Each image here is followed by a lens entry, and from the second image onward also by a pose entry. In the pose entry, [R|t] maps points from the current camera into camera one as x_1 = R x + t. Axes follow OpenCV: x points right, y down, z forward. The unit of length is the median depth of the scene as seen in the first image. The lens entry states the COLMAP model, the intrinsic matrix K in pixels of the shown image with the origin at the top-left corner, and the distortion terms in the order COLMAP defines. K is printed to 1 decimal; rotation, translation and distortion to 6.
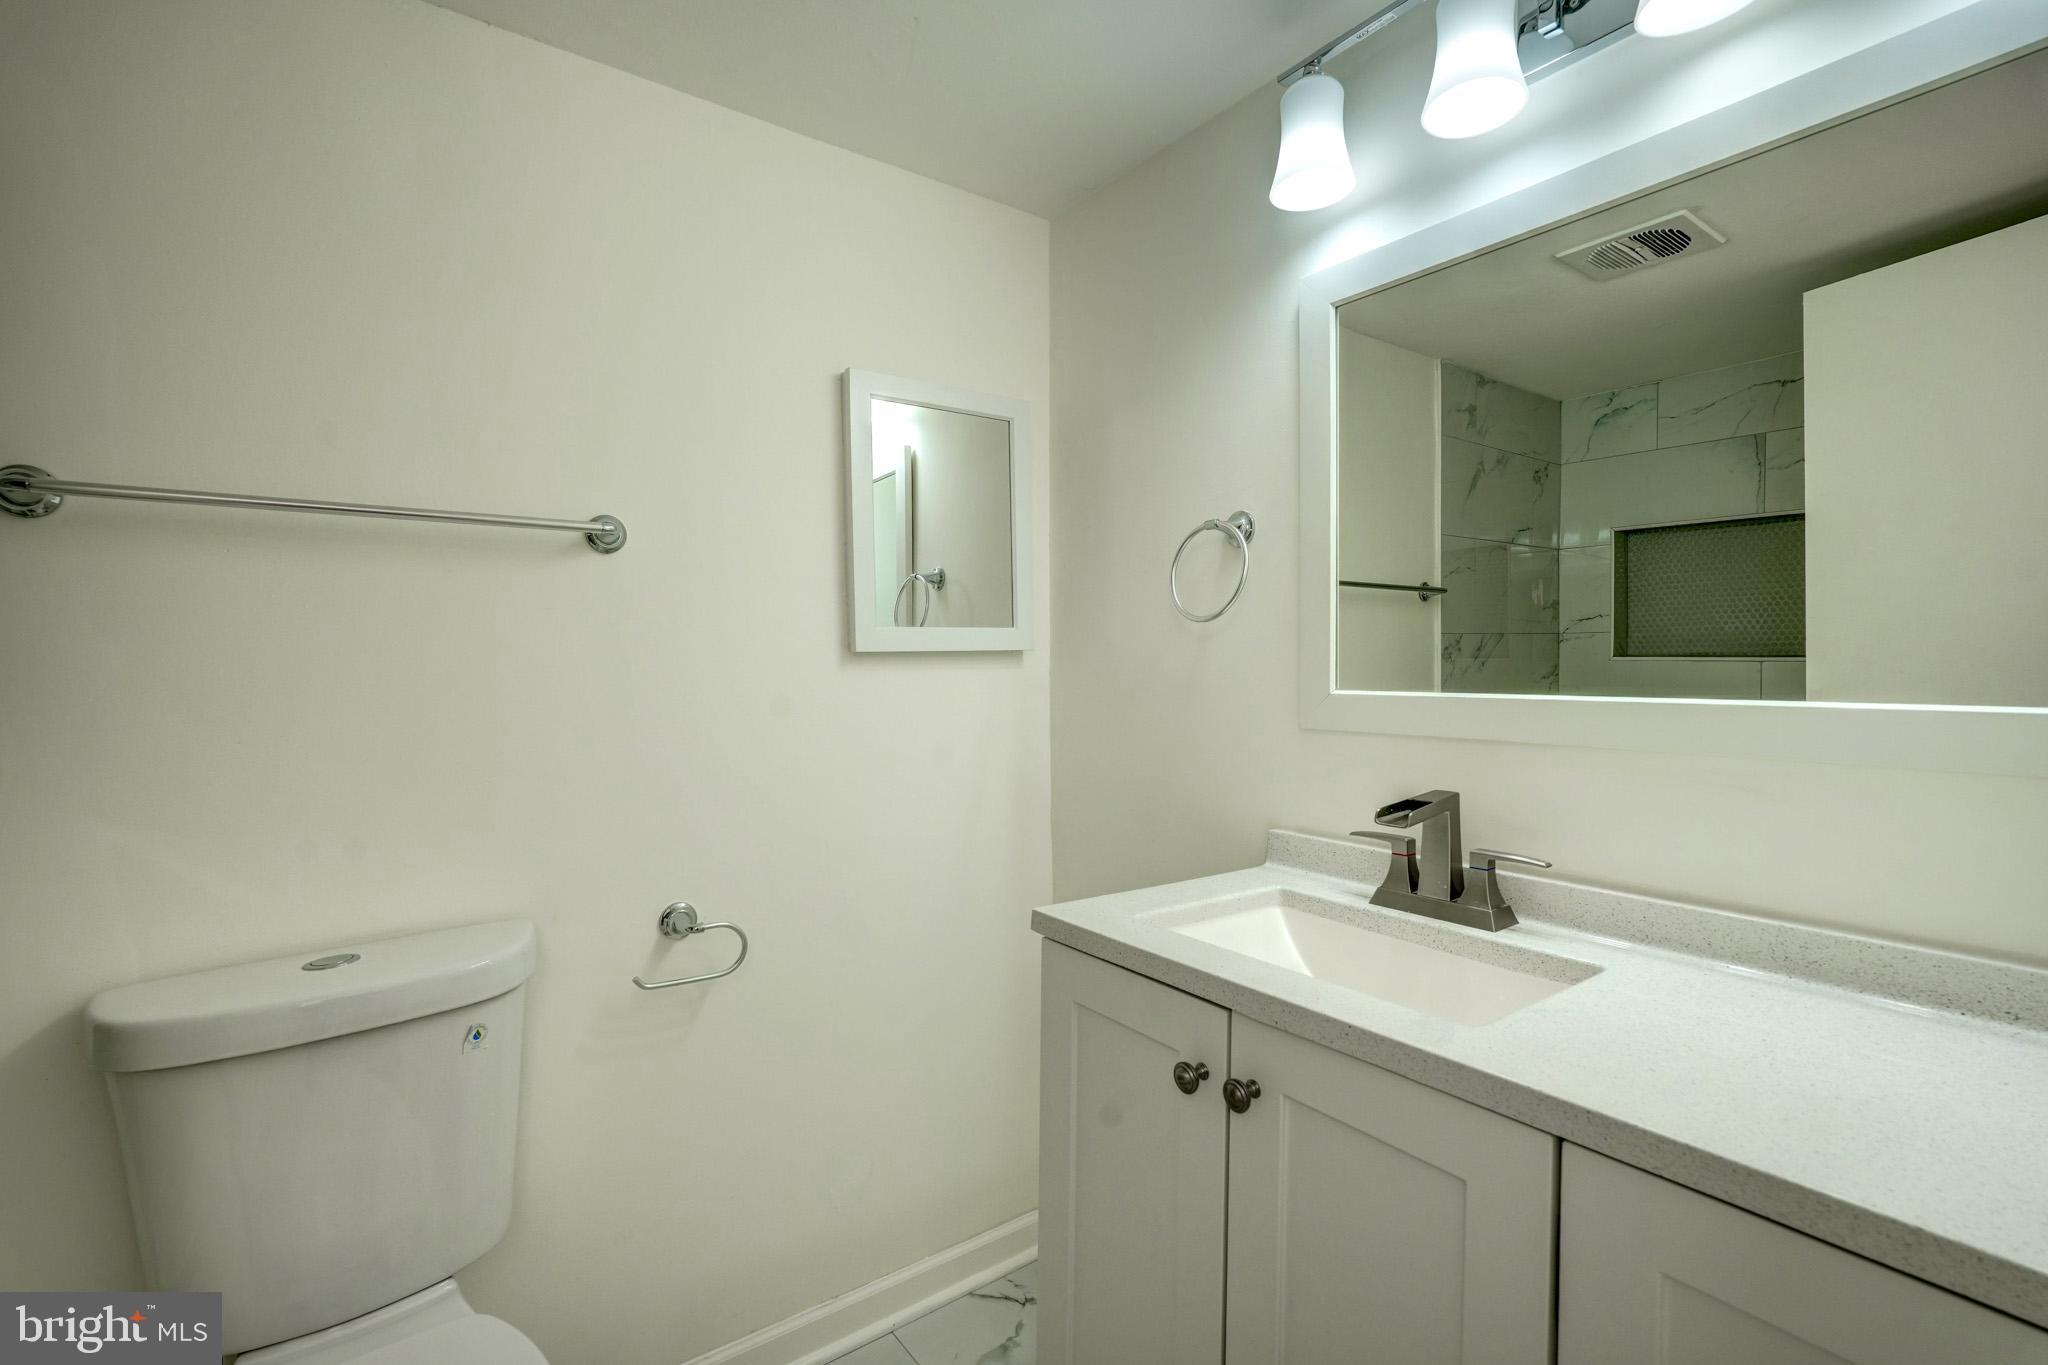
lens RADIAL K [[943.2, 0, 1035.0], [0, 943.2, 679.9], [0, 0, 1]] dist [-0.007287, 0.004603]
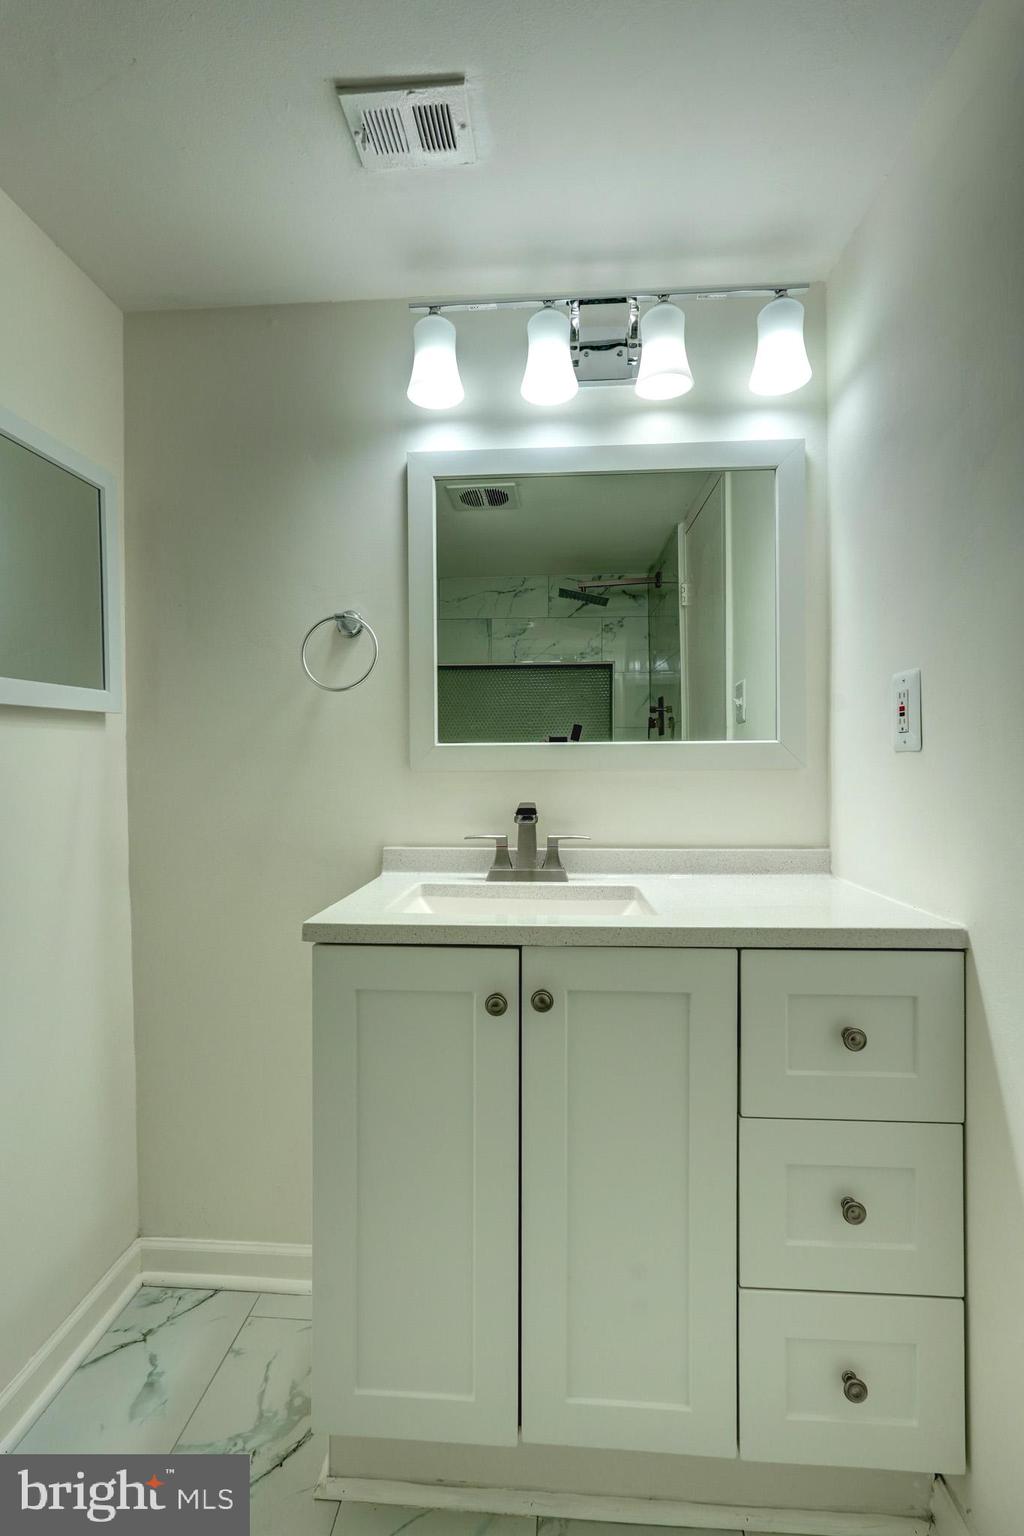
lens RADIAL K [[707.4, 0, 519.9], [0, 707.4, 767.2], [0, 0, 1]] dist [-0.007287, 0.004603]
pose [[0.622749, -0.007007, 0.782390, -0.468546], [0.020236, 0.999770, -0.007154, 0.059545], [-0.782160, 0.020288, 0.622748, 0.232733]]
